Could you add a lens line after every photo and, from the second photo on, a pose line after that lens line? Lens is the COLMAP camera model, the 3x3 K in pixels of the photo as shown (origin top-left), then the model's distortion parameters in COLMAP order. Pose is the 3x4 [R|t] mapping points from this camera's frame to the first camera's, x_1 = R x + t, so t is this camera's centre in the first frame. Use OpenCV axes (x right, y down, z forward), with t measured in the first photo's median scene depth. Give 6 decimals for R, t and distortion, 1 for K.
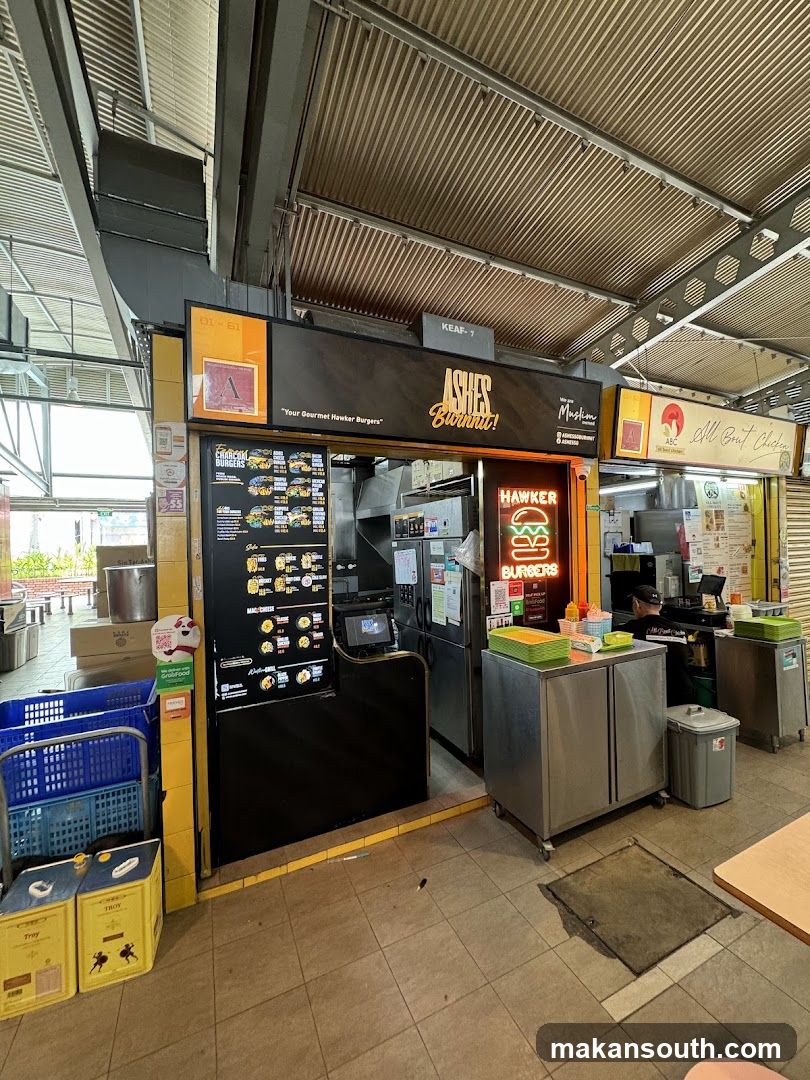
lens RADIAL K [[427.4, 0, 406.8], [0, 427.4, 534.6], [0, 0, 1]] dist [-0.007500, 0.000452]
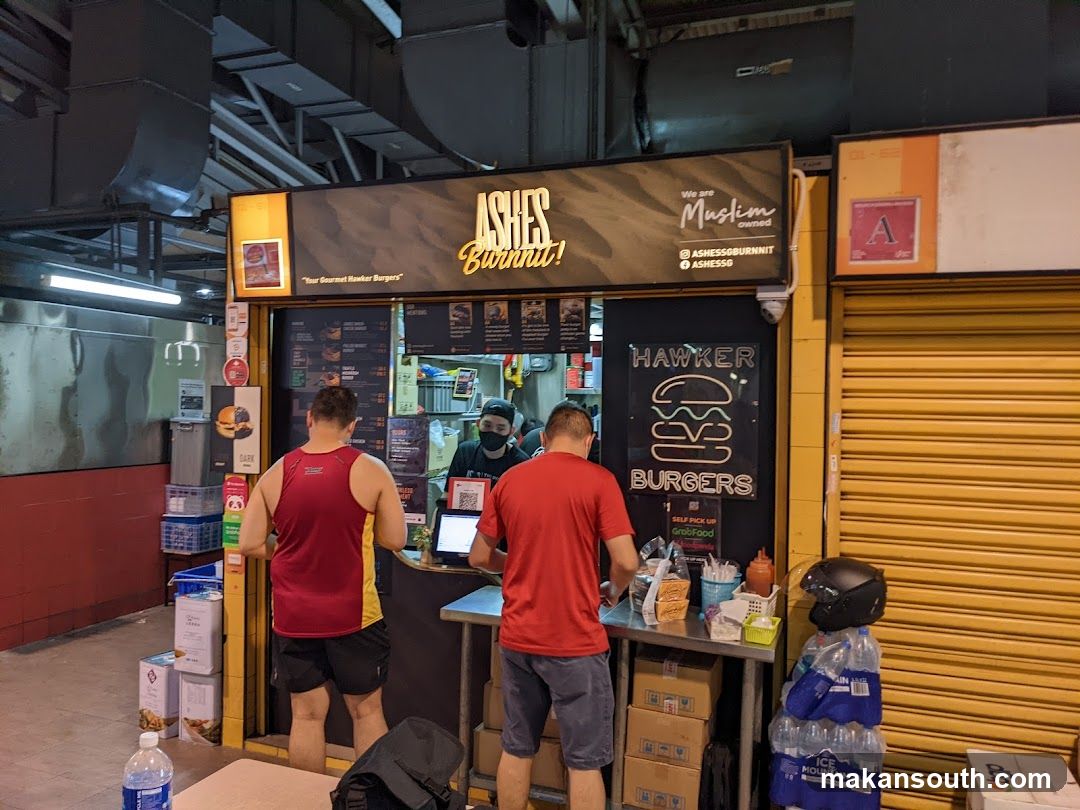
lens RADIAL K [[875.2, 0, 546.3], [0, 875.2, 395.1], [0, 0, 1]] dist [0.038028, -0.031126]
pose [[0.682187, 0.030310, -0.730549, 1.223522], [-0.021914, 0.999539, 0.021007, -0.066028], [0.730849, 0.001679, 0.682537, 0.032749]]
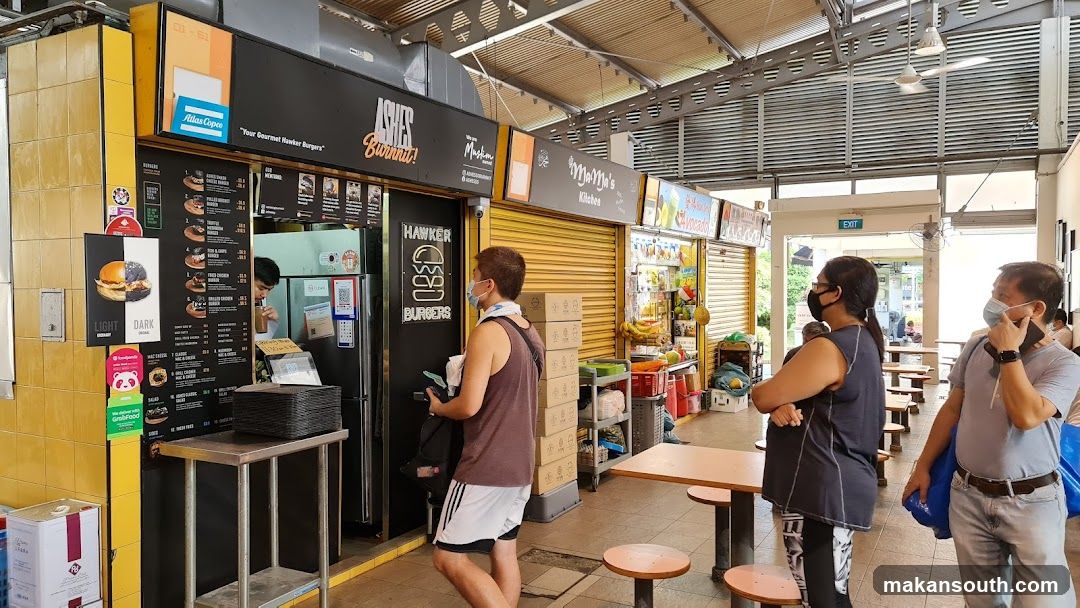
lens RADIAL K [[762.6, 0, 529.1], [0, 762.6, 308.9], [0, 0, 1]] dist [0.008796, -0.000169]
pose [[0.816400, 0.004322, 0.577471, -0.581119], [-0.023985, 0.999363, 0.026428, 0.031245], [-0.576989, -0.035427, 0.815983, -0.575358]]
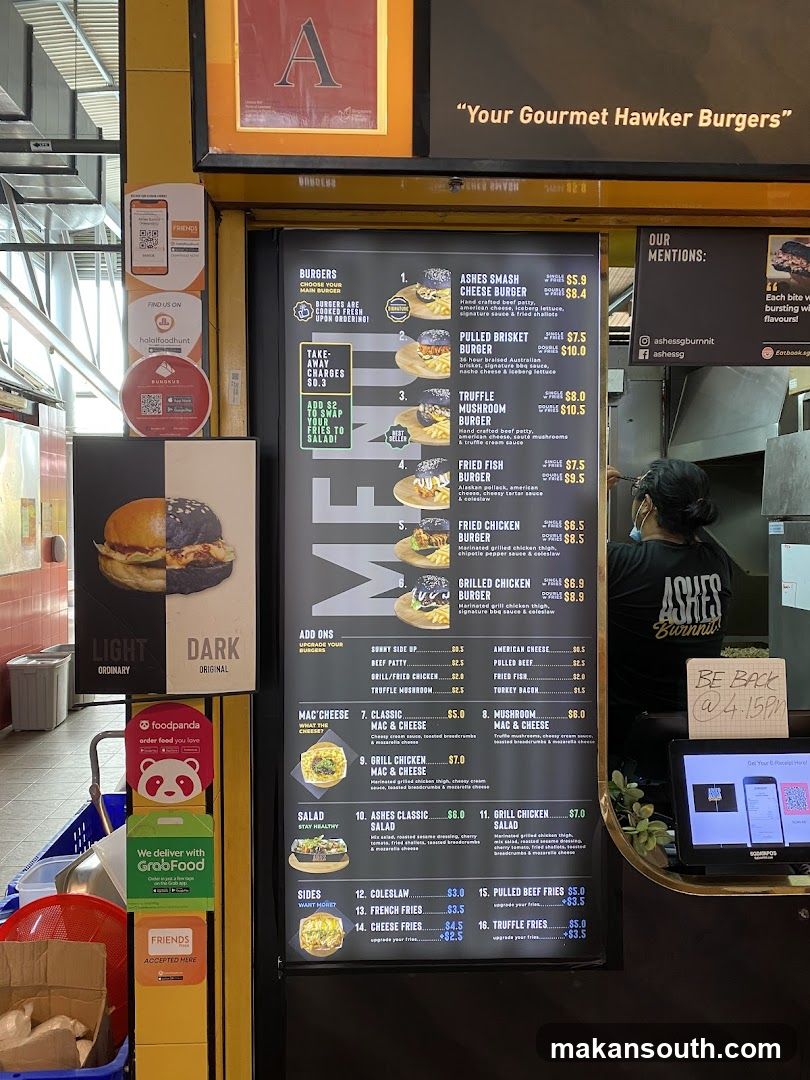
lens RADIAL K [[875.2, 0, 394.6], [0, 875.2, 535.4], [0, 0, 1]] dist [0.038028, -0.031126]
pose [[0.913372, 0.031686, -0.405891, -0.043576], [-0.017305, 0.999087, 0.039052, 0.003528], [0.406758, -0.028645, 0.913087, 0.285182]]
